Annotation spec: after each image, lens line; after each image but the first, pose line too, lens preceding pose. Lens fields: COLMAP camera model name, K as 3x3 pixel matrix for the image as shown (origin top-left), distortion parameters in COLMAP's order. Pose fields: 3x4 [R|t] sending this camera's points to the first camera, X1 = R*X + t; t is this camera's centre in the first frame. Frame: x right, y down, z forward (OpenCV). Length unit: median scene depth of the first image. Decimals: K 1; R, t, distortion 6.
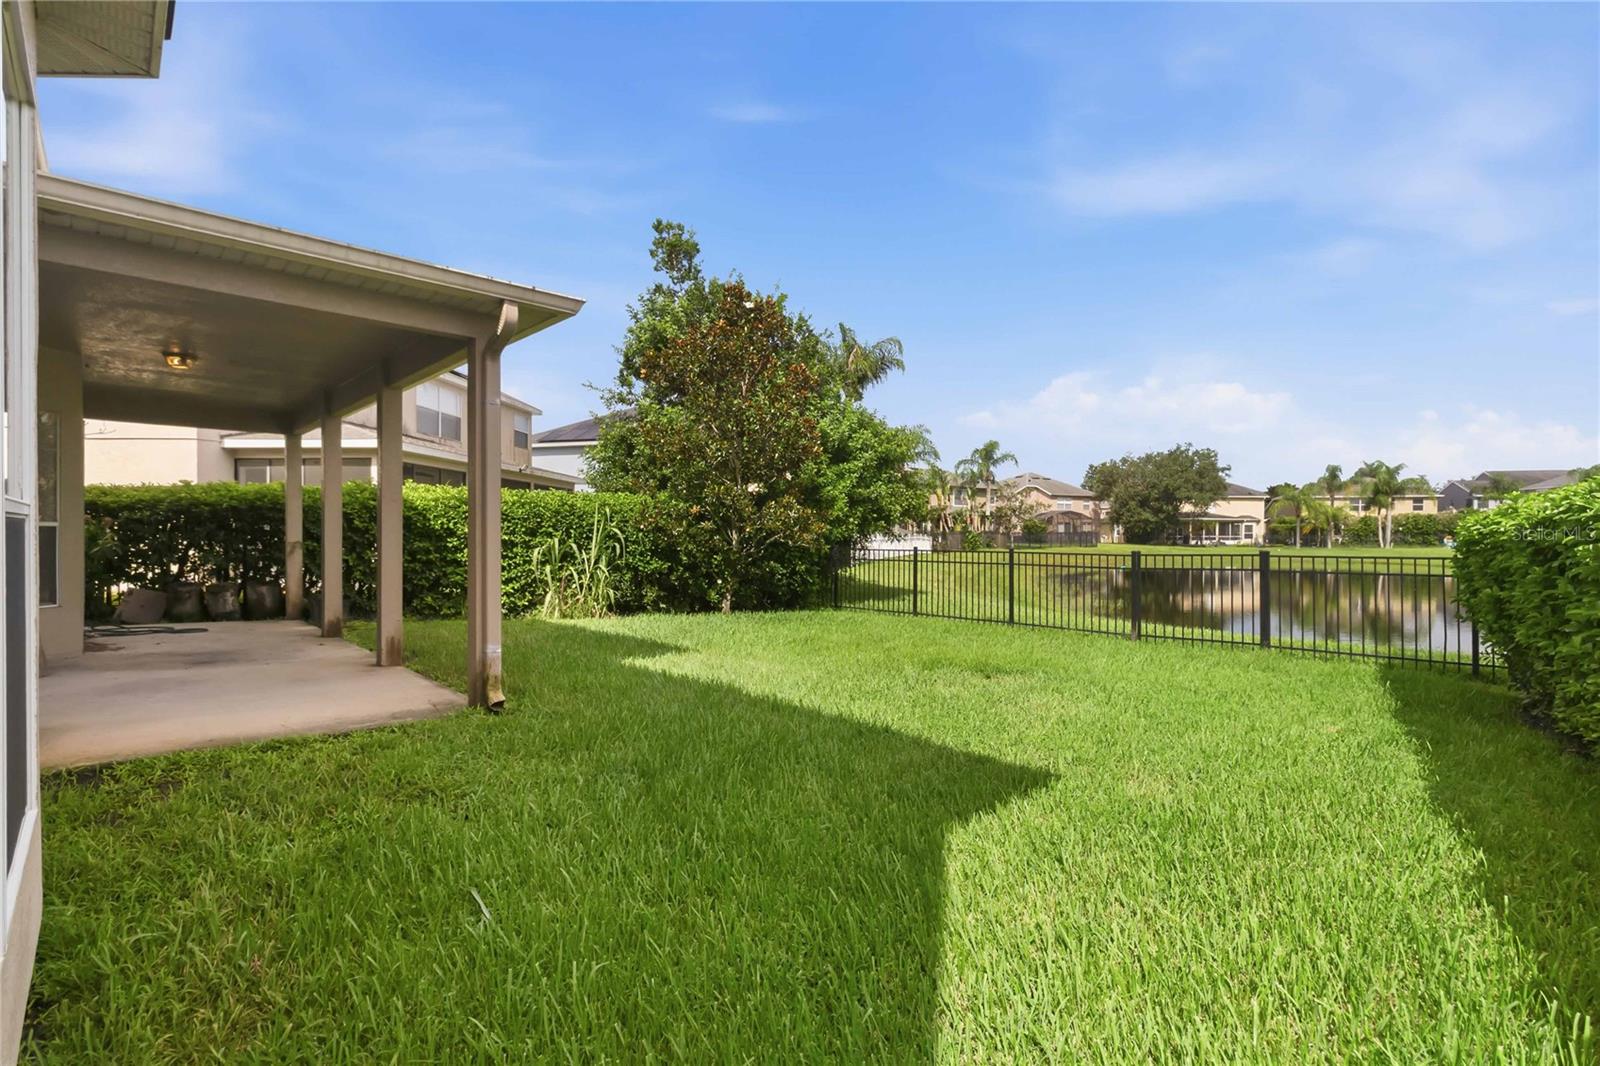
lens RADIAL K [[752.1, 0, 800.8], [0, 752.1, 532.6], [0, 0, 1]] dist [-0.005123, -0.002103]
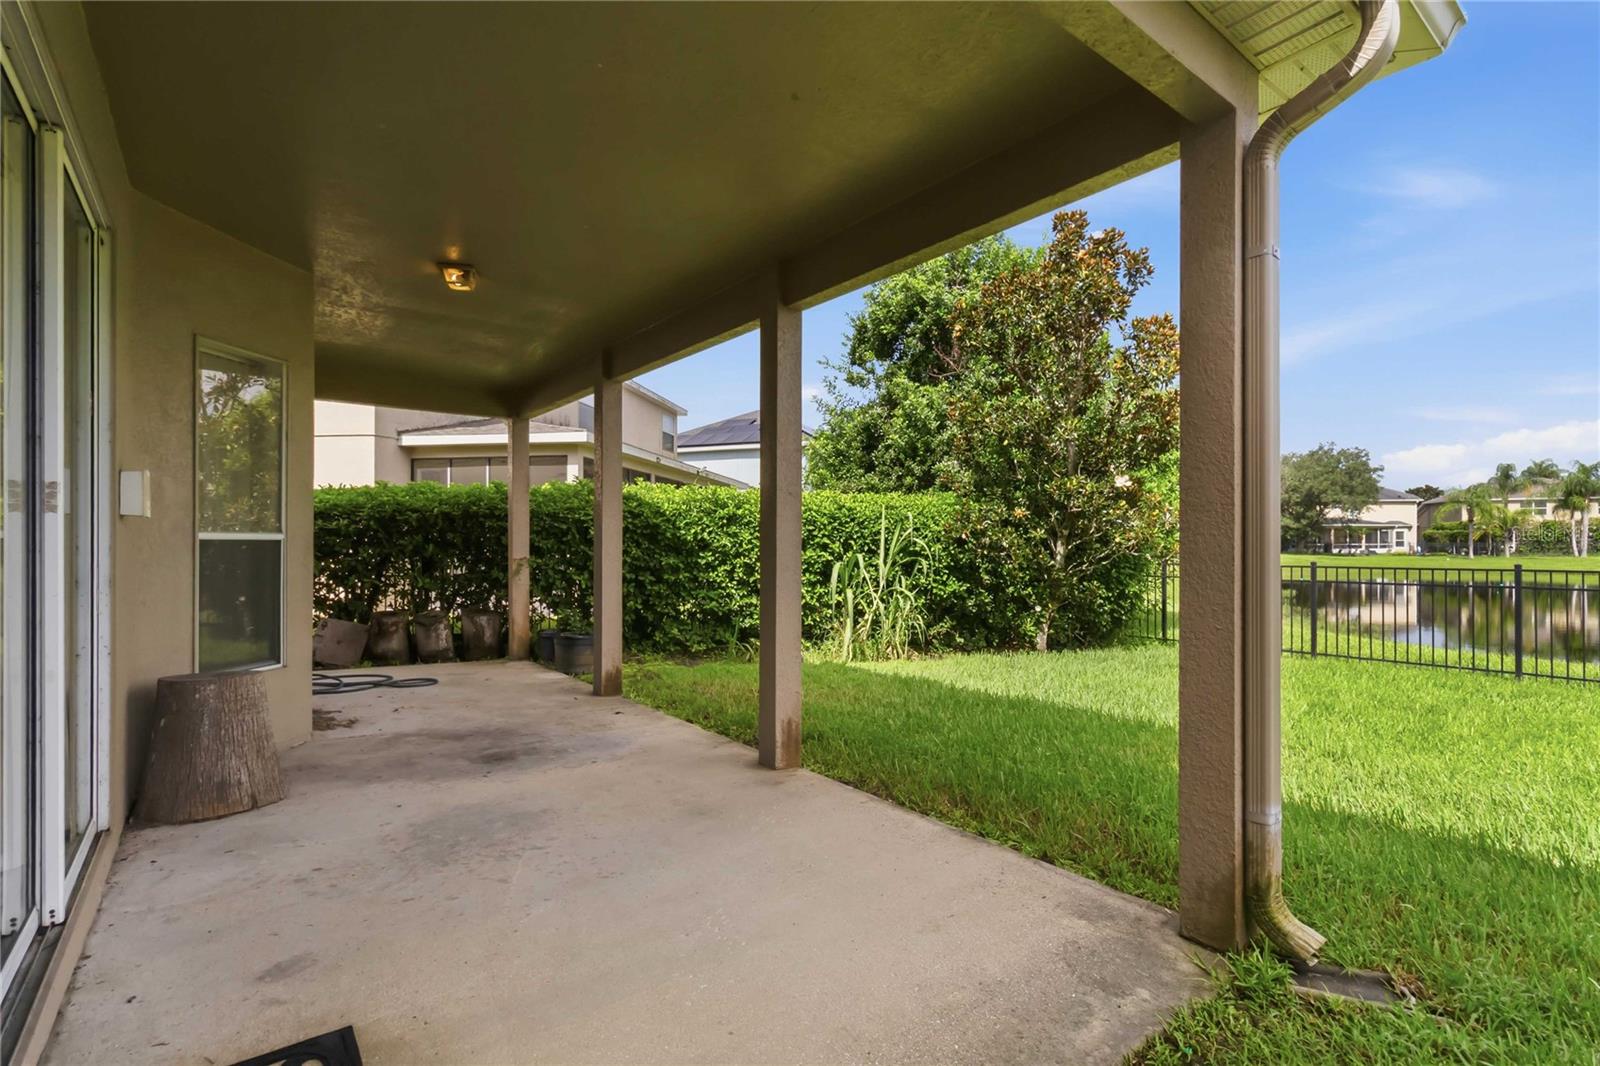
lens RADIAL K [[752.1, 0, 795.2], [0, 752.1, 533.5], [0, 0, 1]] dist [-0.005123, -0.002103]
pose [[0.995080, -0.005252, -0.098936, -0.240194], [0.004150, 0.999927, -0.011338, -0.002323], [0.098988, 0.010872, 0.995029, 0.197744]]
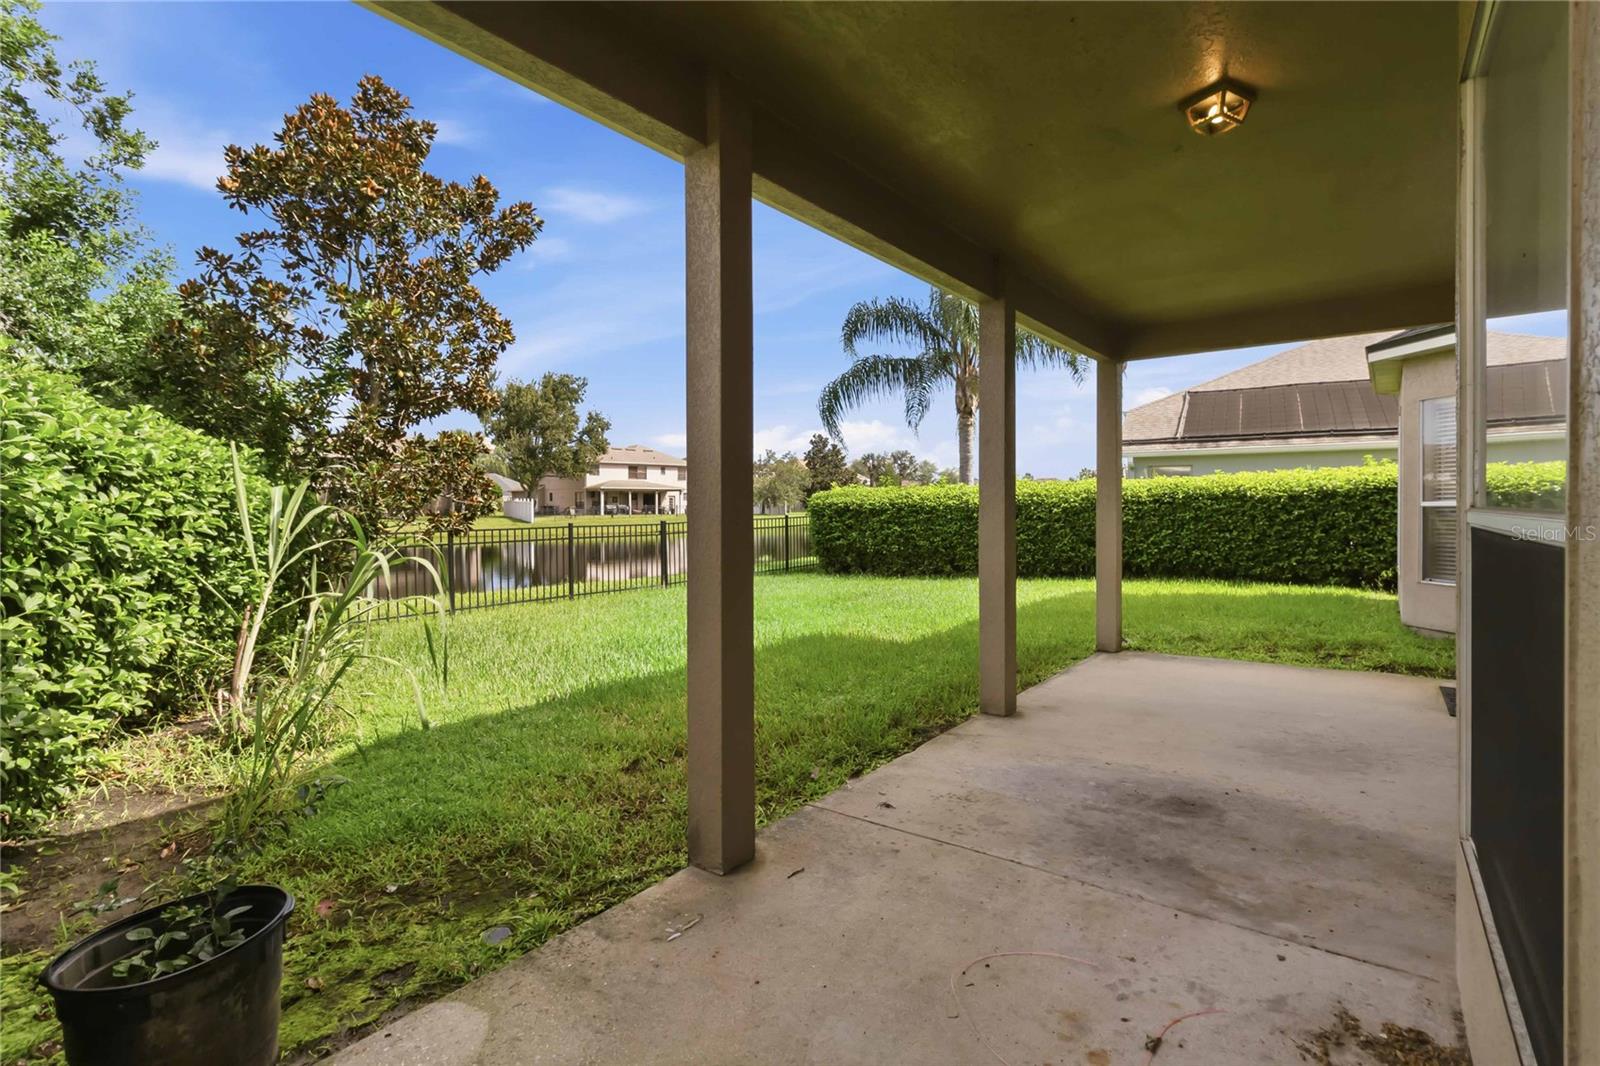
lens RADIAL K [[752.1, 0, 796.8], [0, 752.1, 520.5], [0, 0, 1]] dist [-0.005123, -0.002103]
pose [[-0.154157, -0.031464, 0.987545, -0.601693], [0.009713, 0.999396, 0.033358, -0.011183], [-0.987999, 0.014735, -0.153758, 0.648298]]
